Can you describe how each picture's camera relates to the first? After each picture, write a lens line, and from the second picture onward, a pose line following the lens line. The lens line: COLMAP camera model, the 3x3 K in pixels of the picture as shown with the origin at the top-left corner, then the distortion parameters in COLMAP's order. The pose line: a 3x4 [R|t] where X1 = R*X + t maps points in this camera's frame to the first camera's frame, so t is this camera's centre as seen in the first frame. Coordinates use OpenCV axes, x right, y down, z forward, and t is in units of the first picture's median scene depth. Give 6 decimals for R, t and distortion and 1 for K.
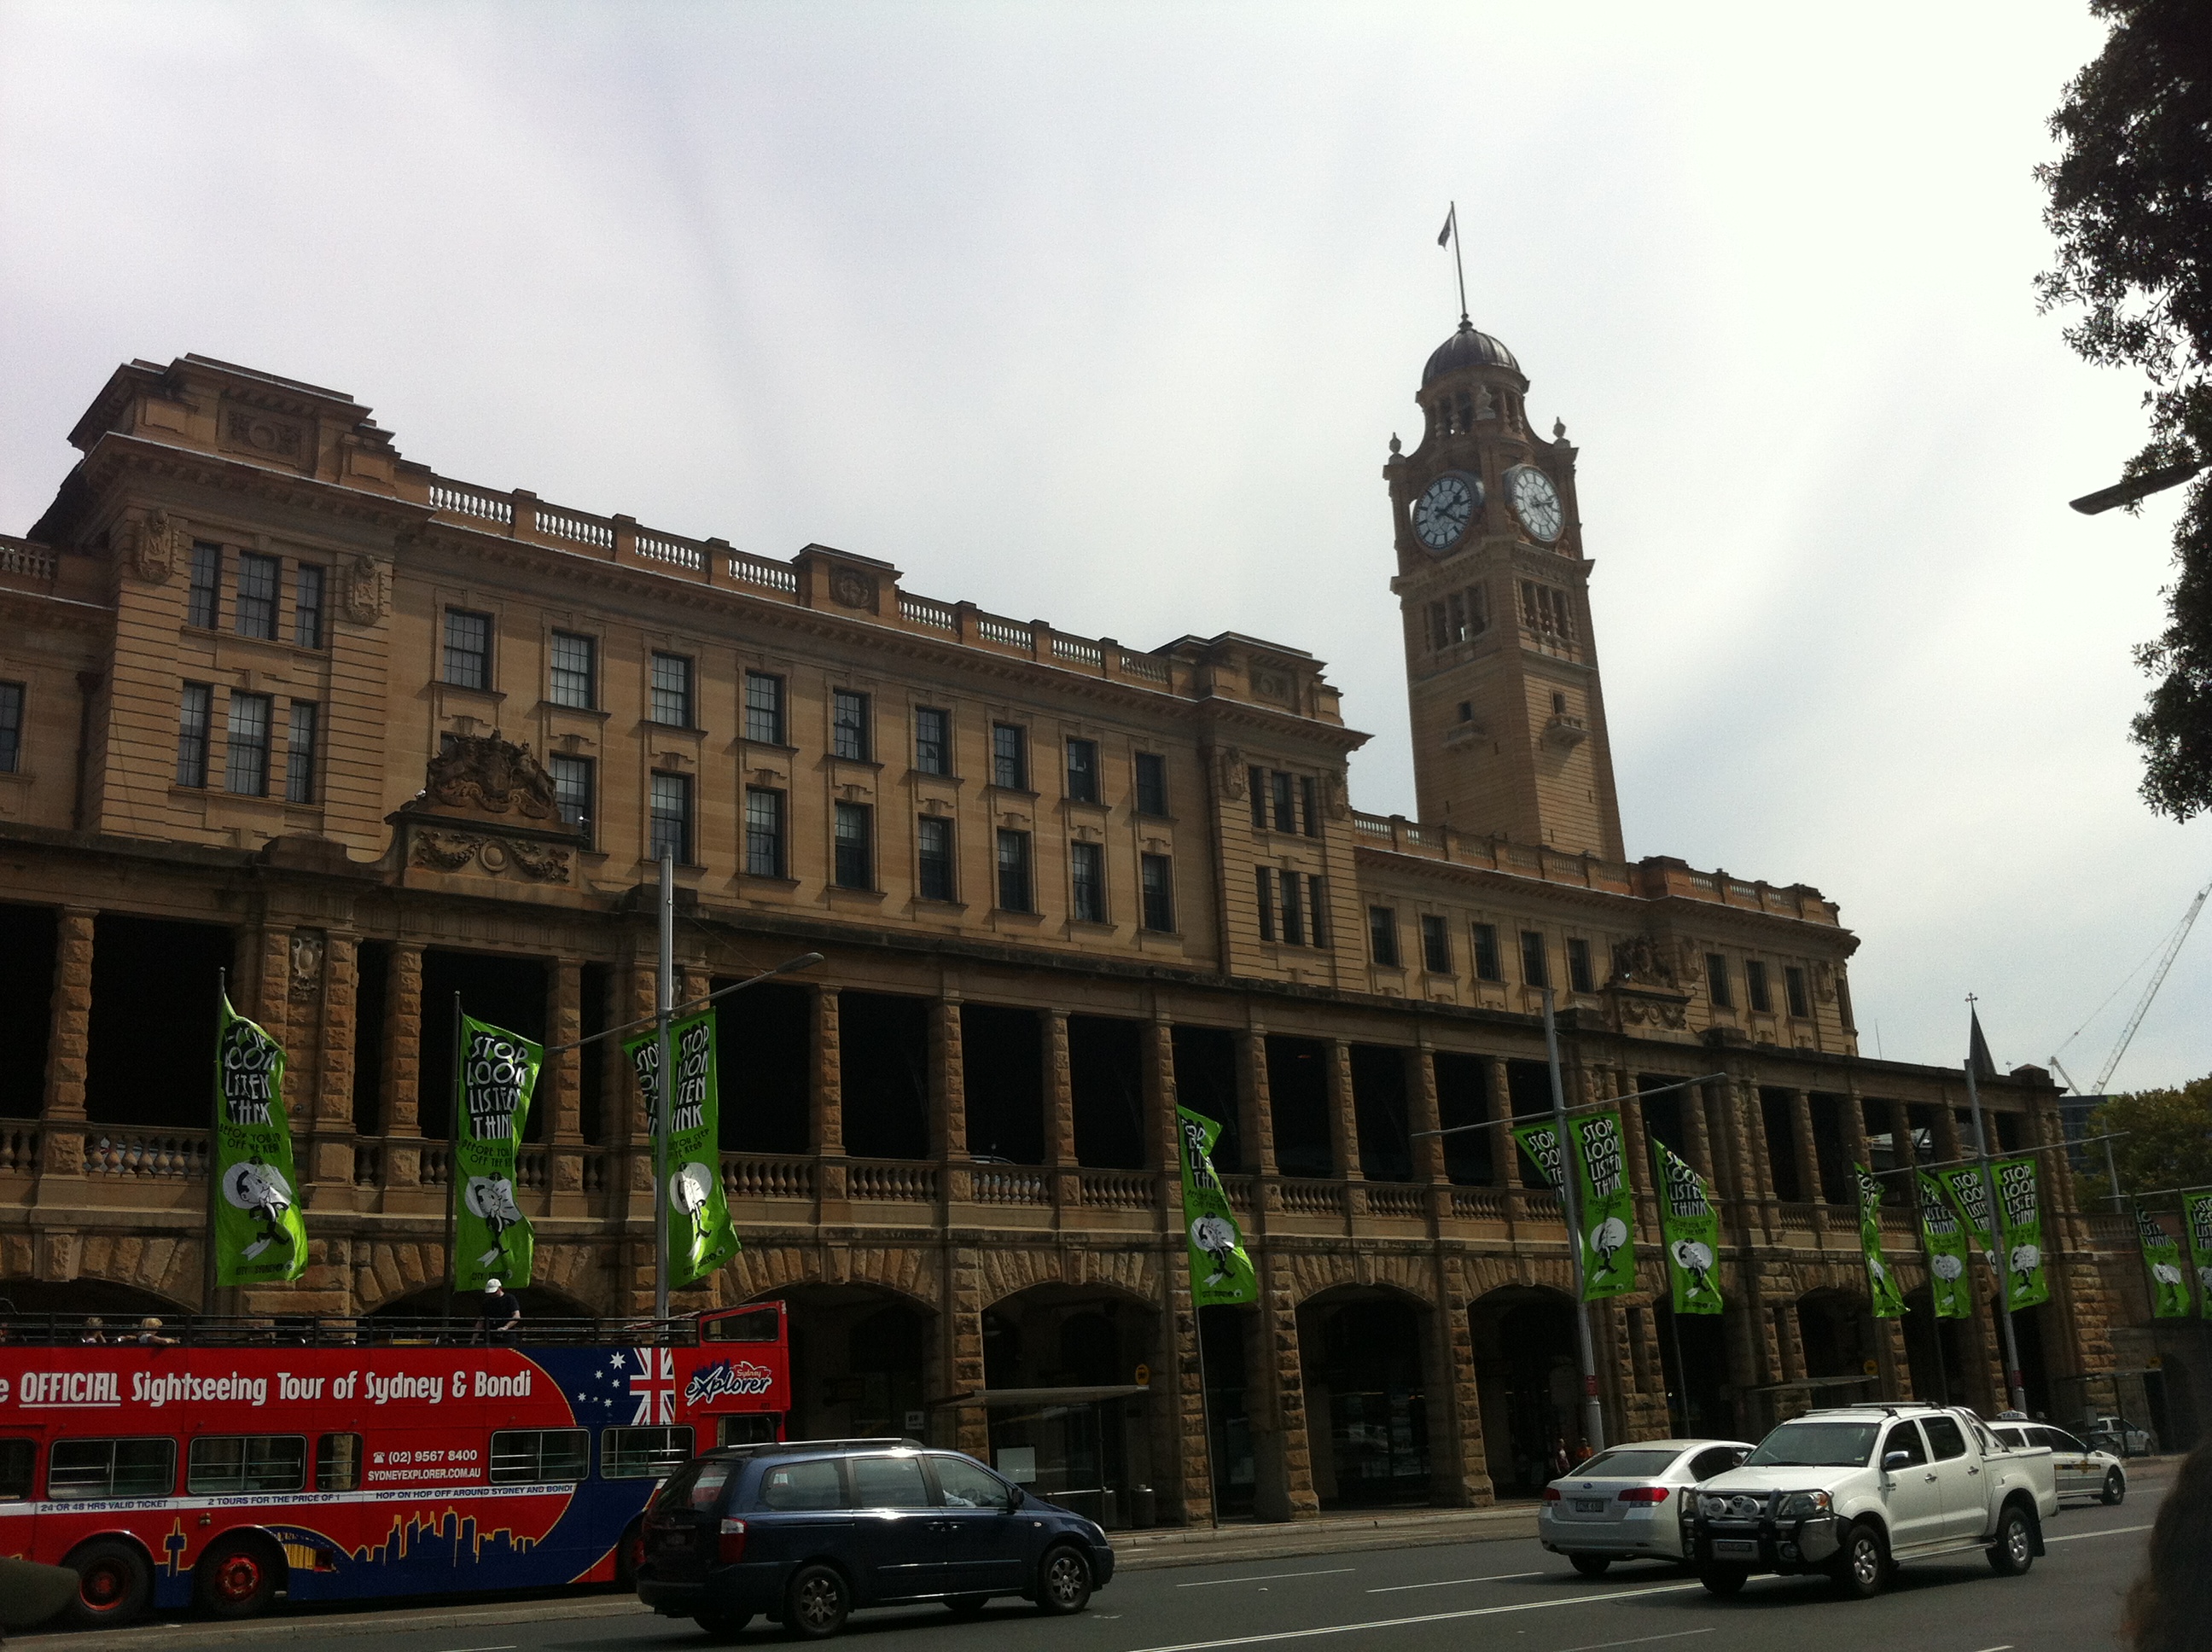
lens RADIAL K [[2161.5, 0, 1089.4], [0, 2161.5, 823.9], [0, 0, 1]] dist [0.117137, -0.394731]
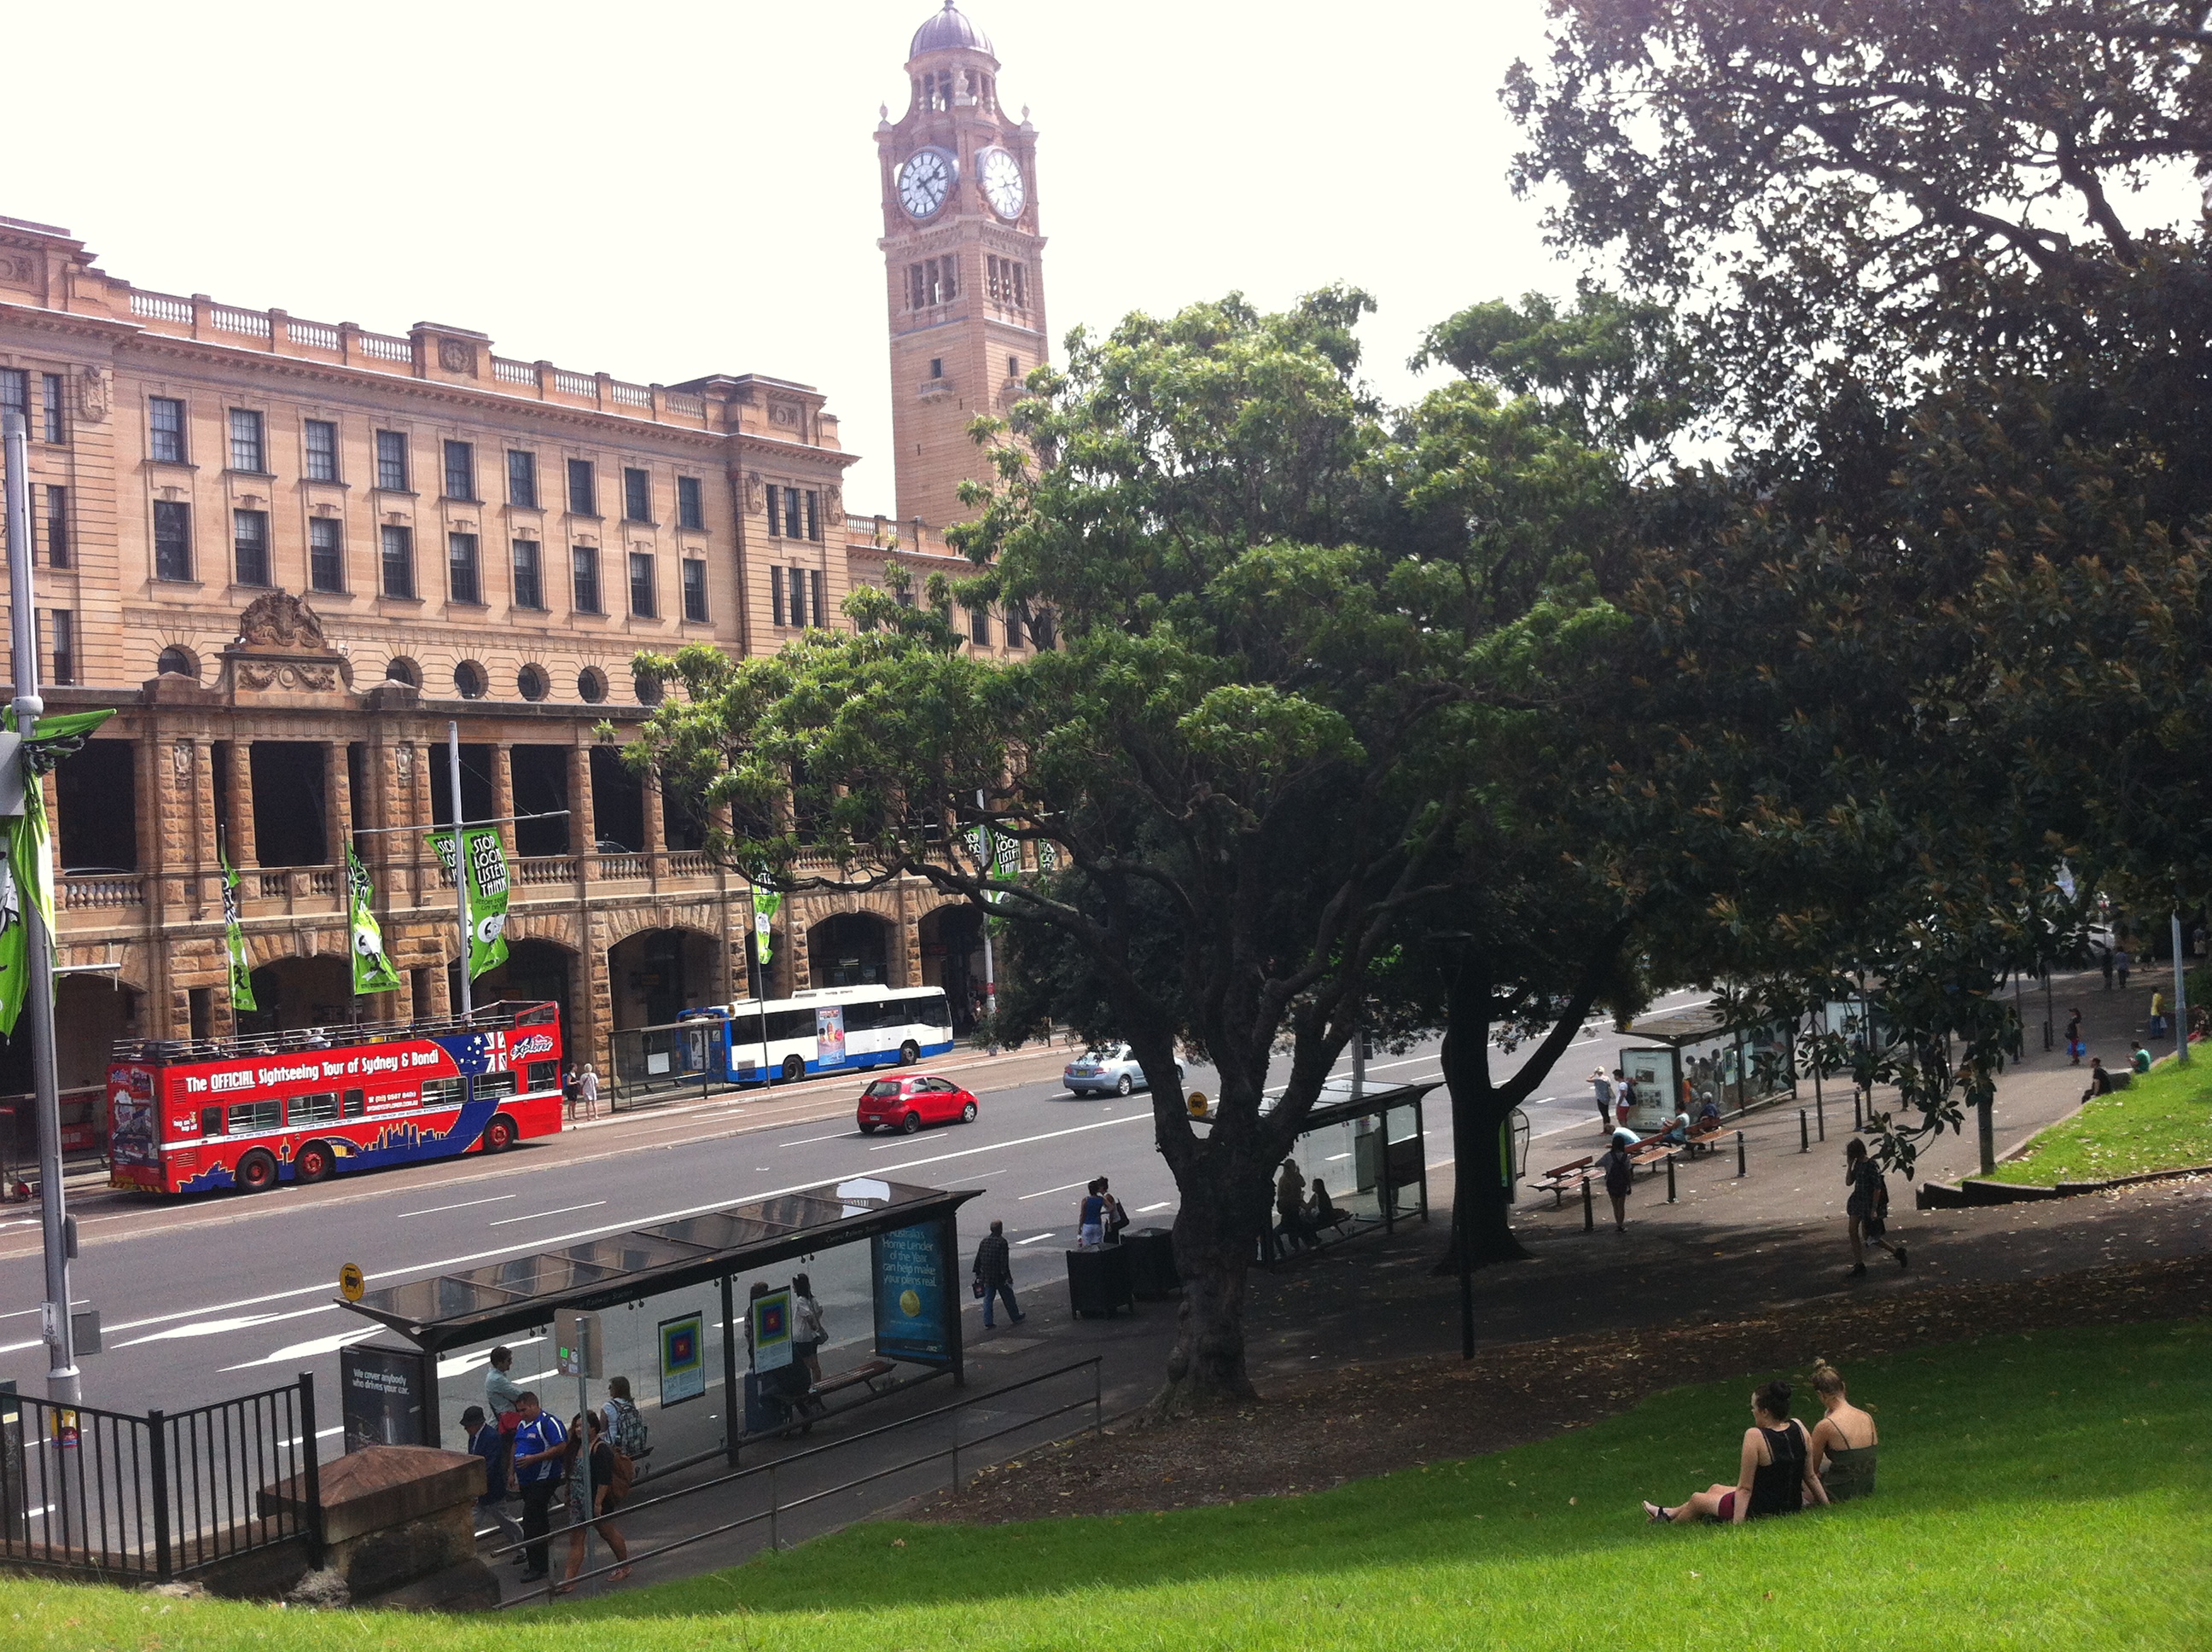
lens RADIAL K [[2161.5, 0, 1089.4], [0, 2161.5, 823.9], [0, 0, 1]] dist [0.117137, -0.394731]
pose [[0.969447, -0.000484, 0.245301, -0.062991], [-0.058105, 0.971086, 0.231552, -0.157516], [-0.238320, -0.238731, 0.941388, -0.336907]]
